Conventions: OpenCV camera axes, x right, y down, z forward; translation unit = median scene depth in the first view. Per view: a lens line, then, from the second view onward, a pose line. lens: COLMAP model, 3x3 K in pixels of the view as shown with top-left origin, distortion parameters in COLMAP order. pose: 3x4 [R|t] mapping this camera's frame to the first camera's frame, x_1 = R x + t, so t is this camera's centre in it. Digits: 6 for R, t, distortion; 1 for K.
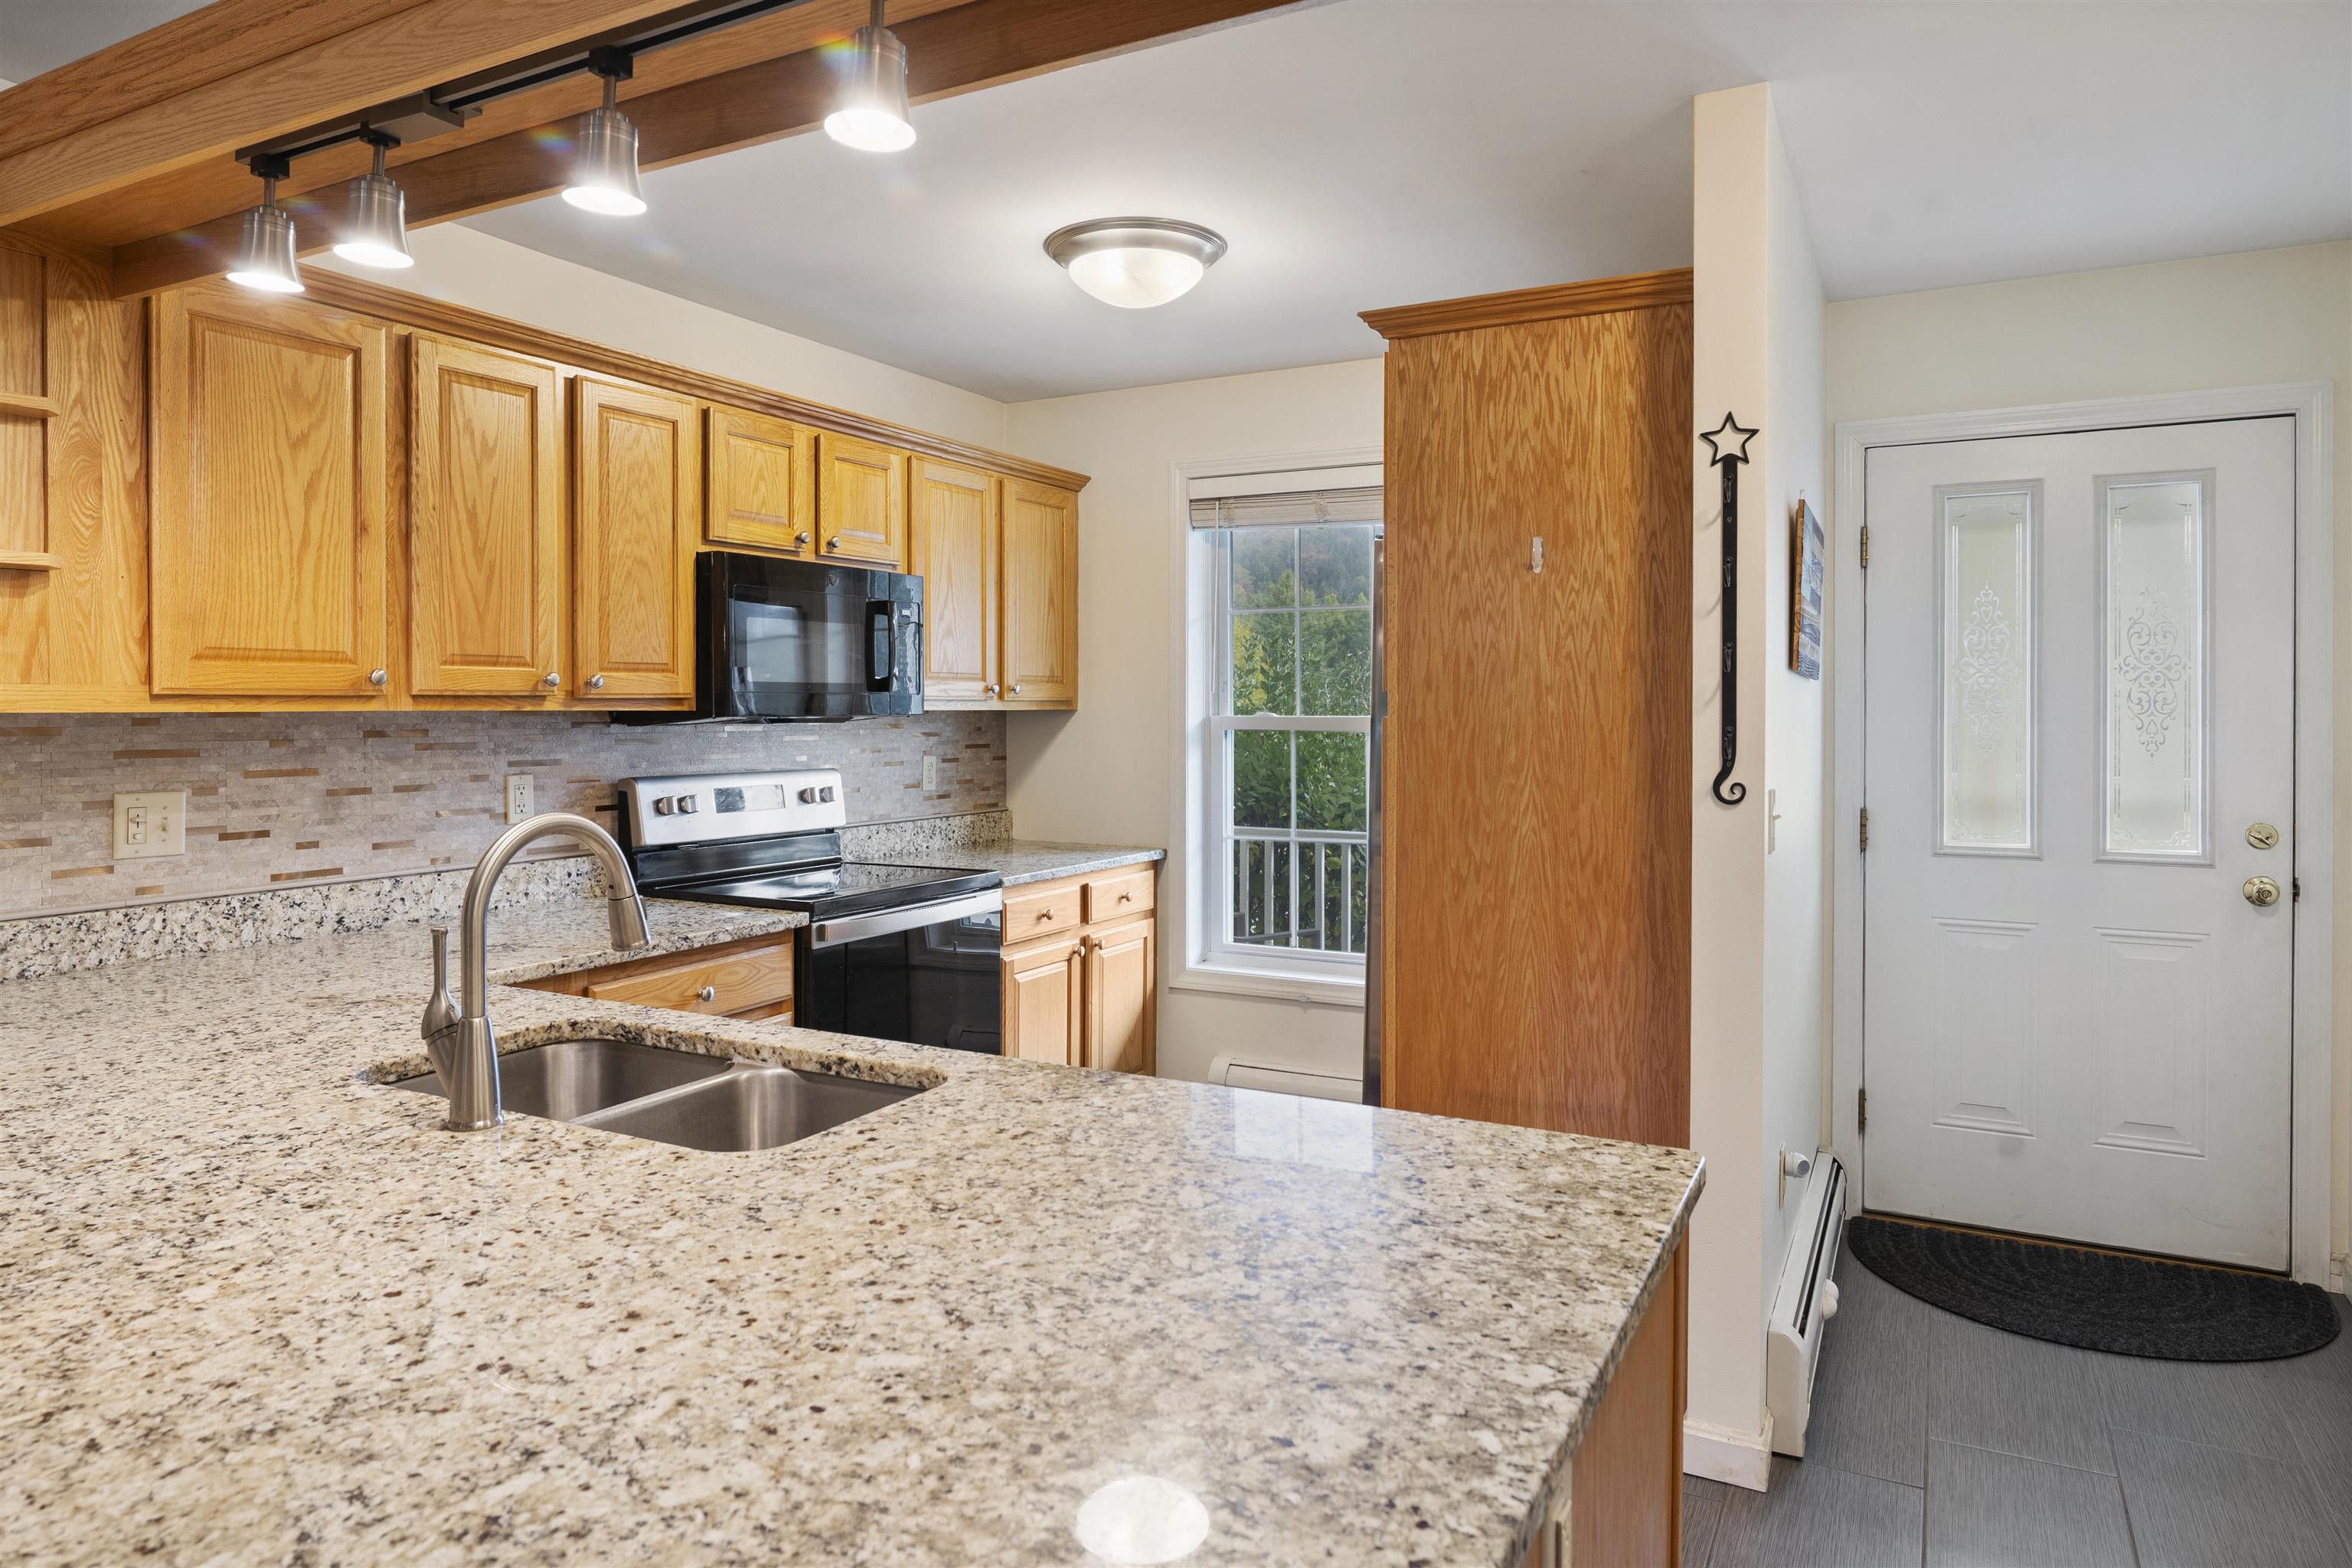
lens RADIAL K [[1437.5, 0, 1169.8], [0, 1437.5, 706.0], [0, 0, 1]] dist [-0.002736, -0.001777]
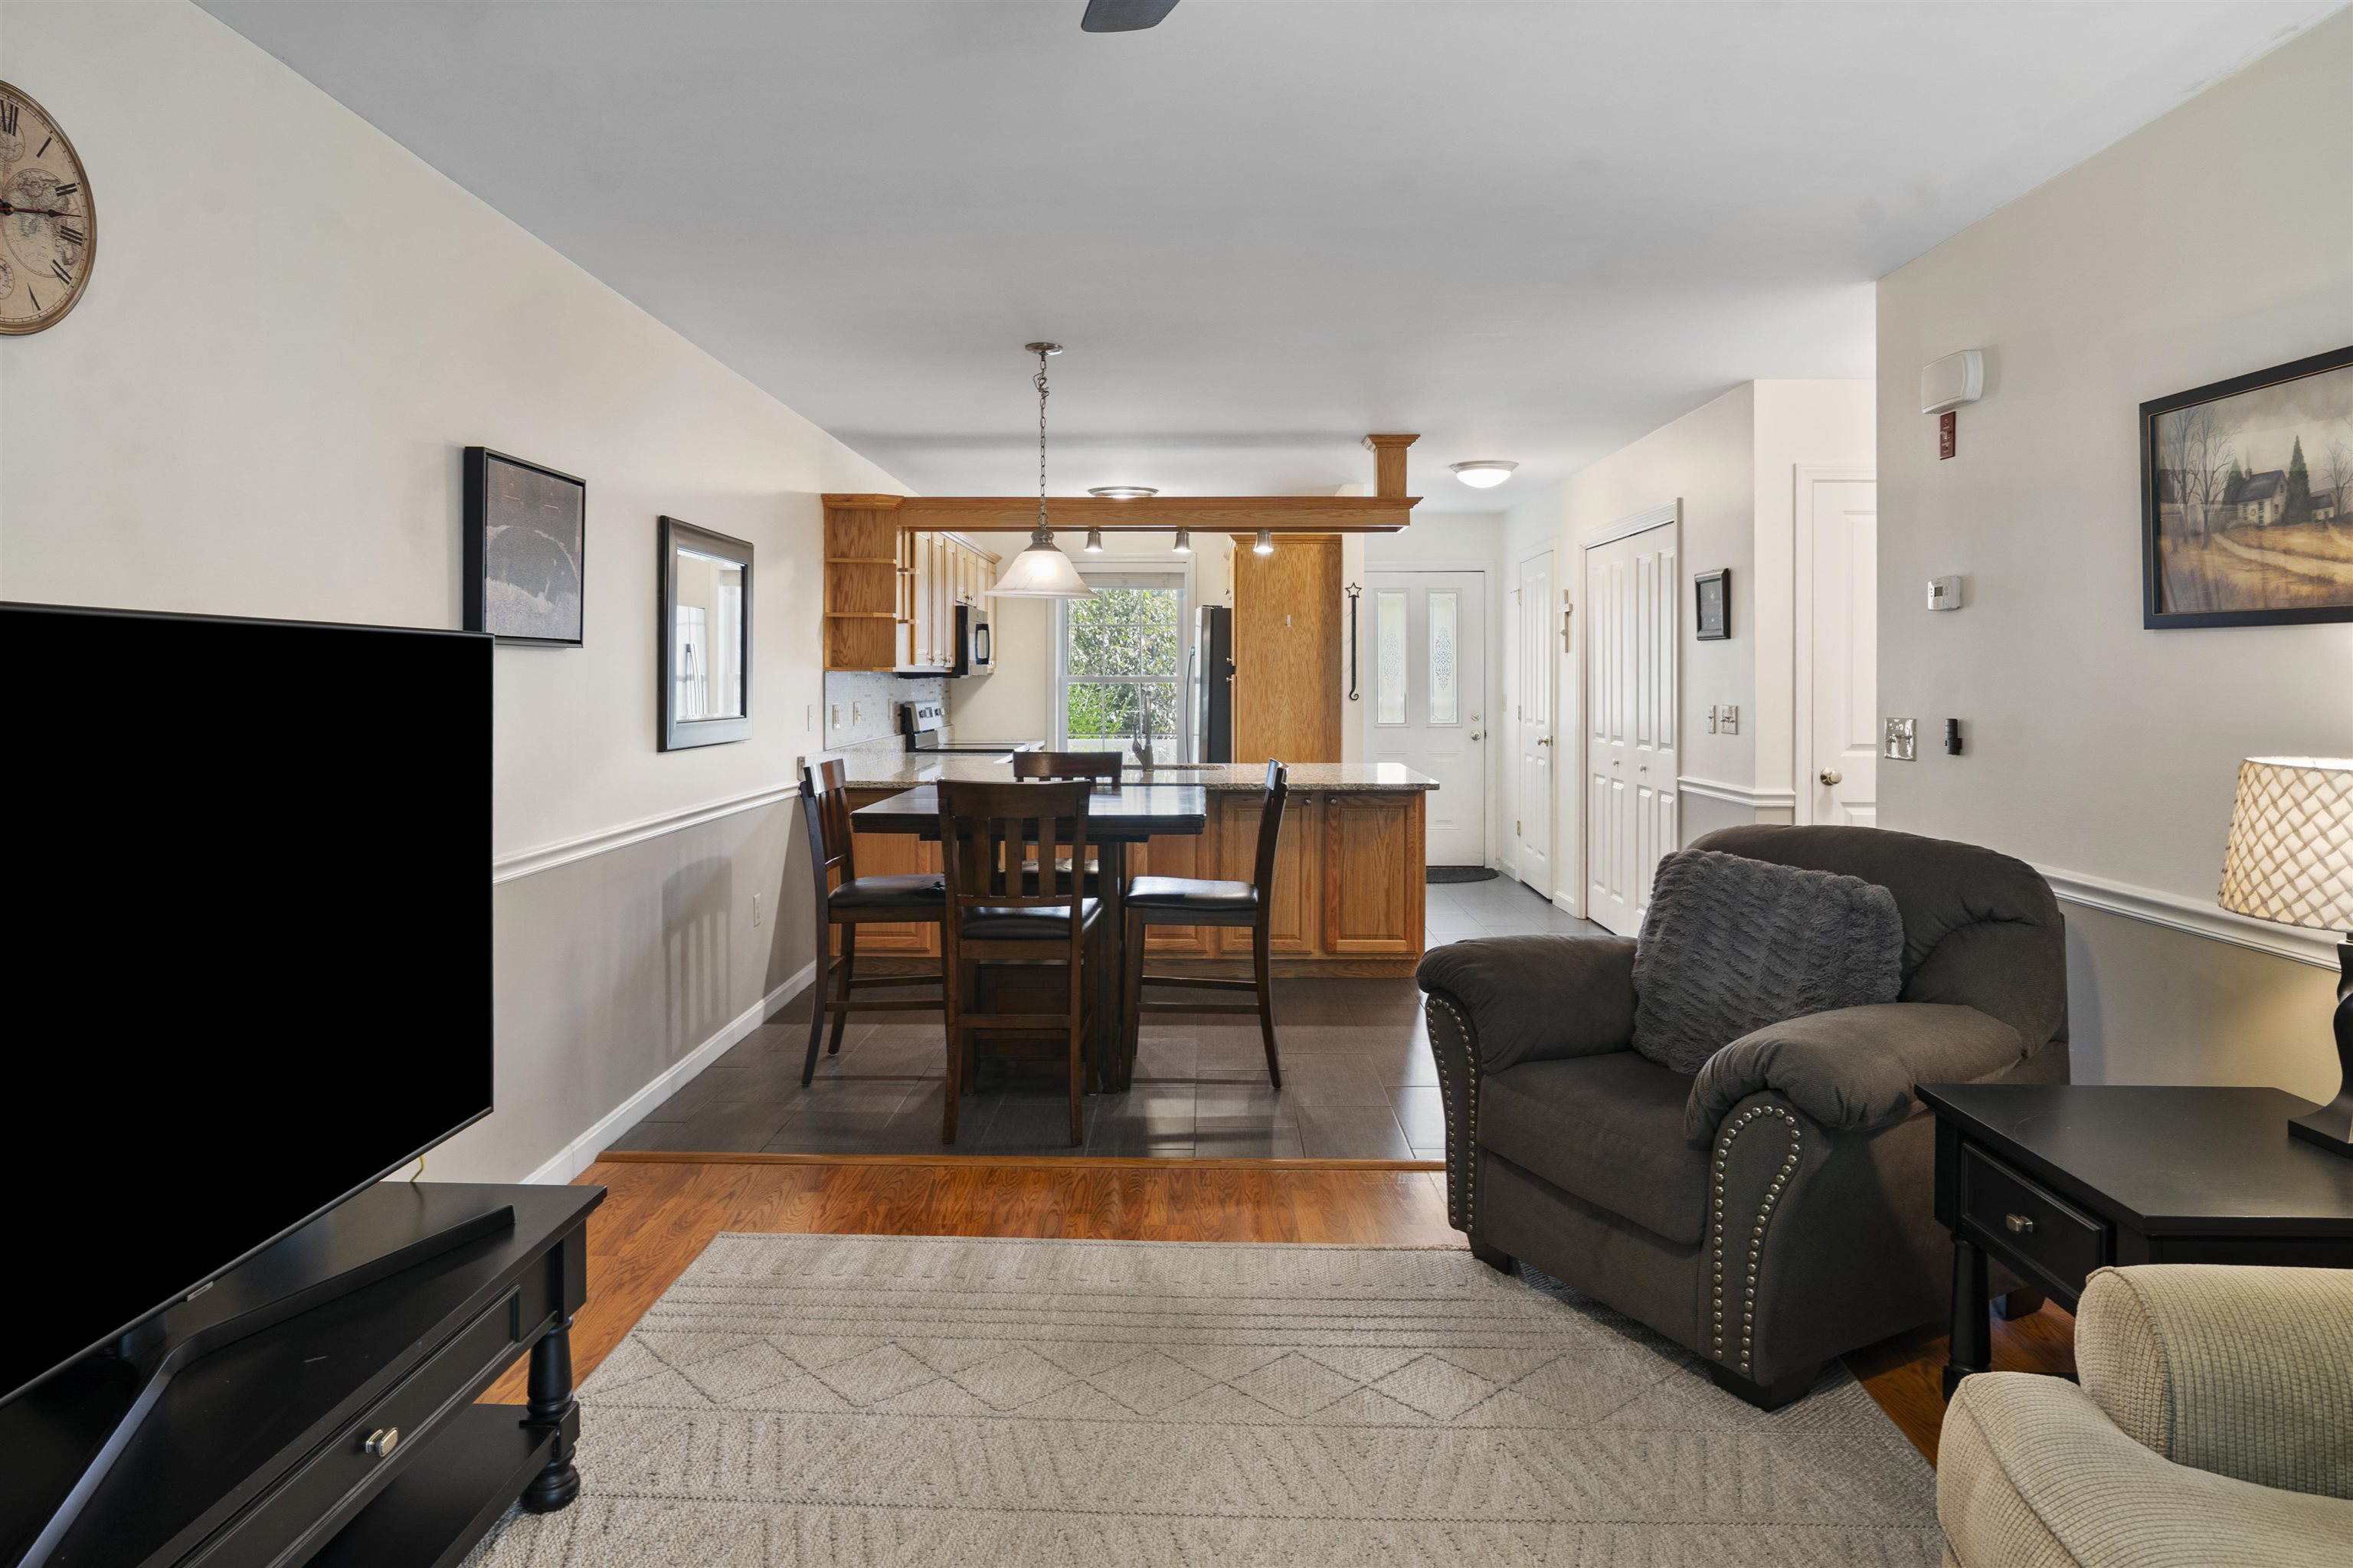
lens RADIAL K [[1431.9, 0, 1147.7], [0, 1431.9, 674.6], [0, 0, 1]] dist [-0.001054, -0.000484]
pose [[0.897535, 0.001742, 0.440940, -1.301357], [-0.000717, 0.999997, -0.002489, 0.015976], [-0.440943, 0.001918, 0.897533, -1.530769]]
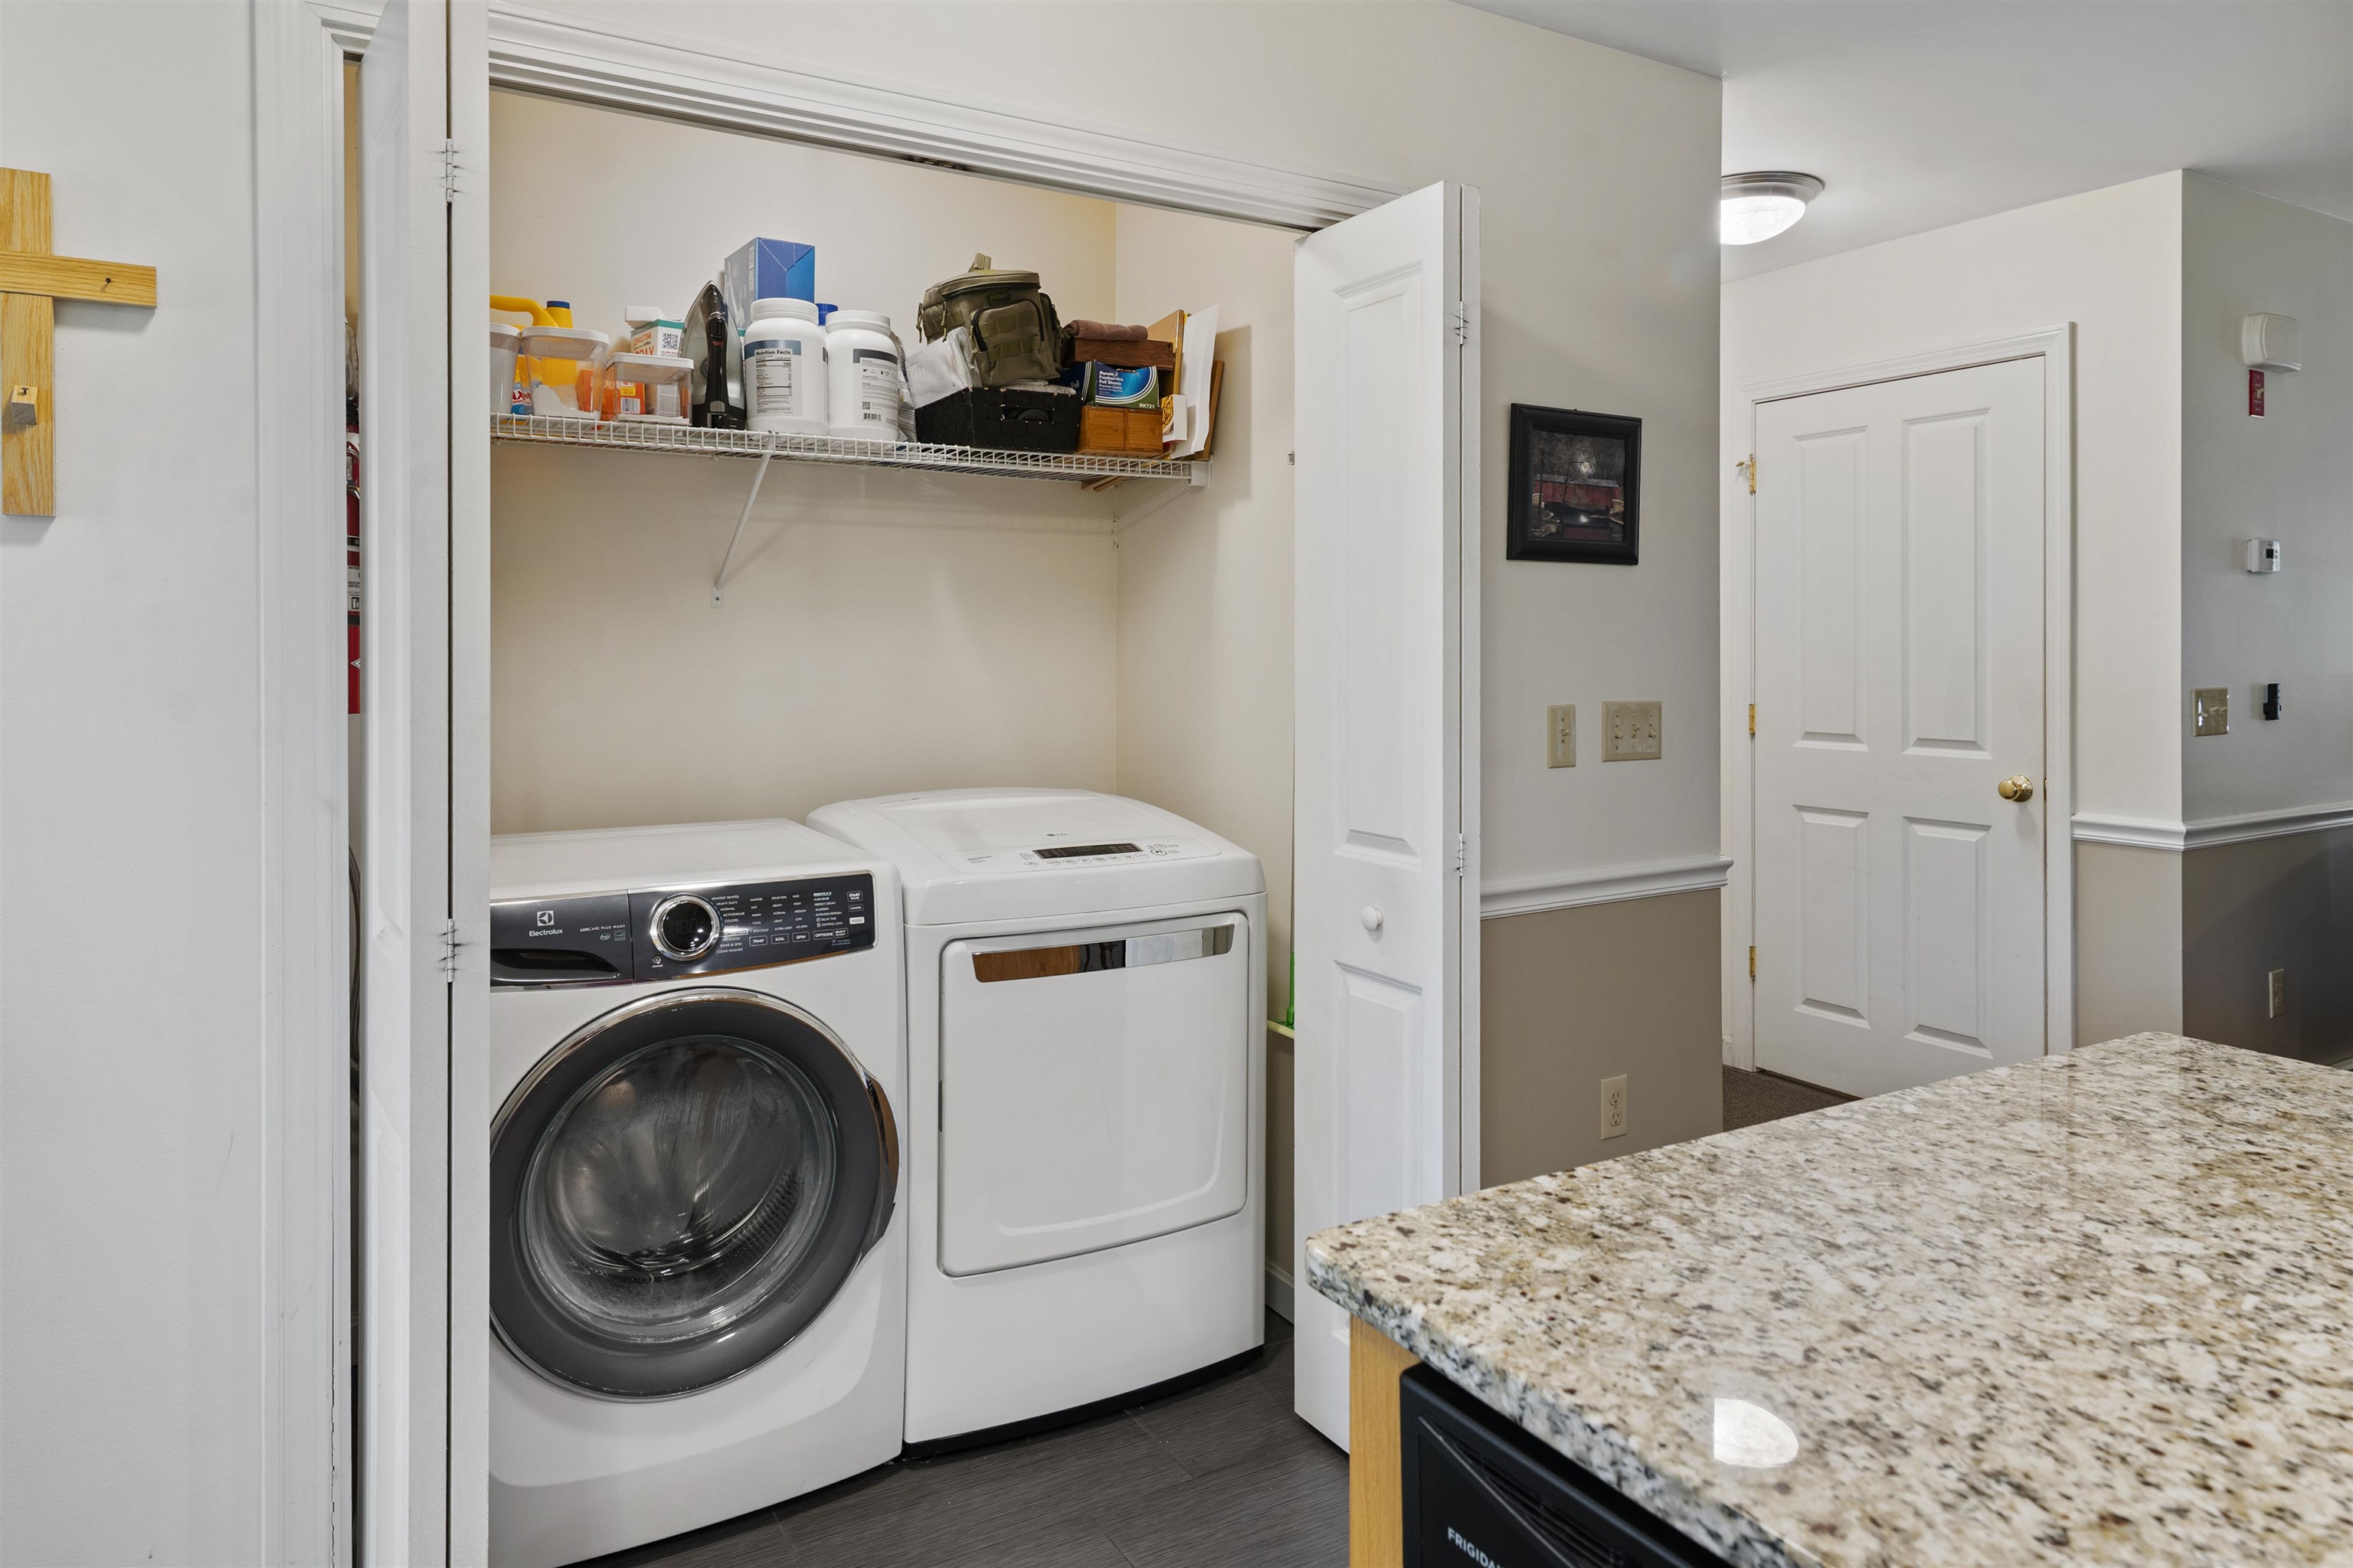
lens RADIAL K [[1431.9, 0, 1147.7], [0, 1431.9, 674.6], [0, 0, 1]] dist [-0.001054, -0.000484]
pose [[-0.846388, -0.005001, 0.532543, 0.034634], [0.004087, 0.999865, 0.015884, 0.013893], [-0.532551, 0.015621, -0.846254, 0.874514]]
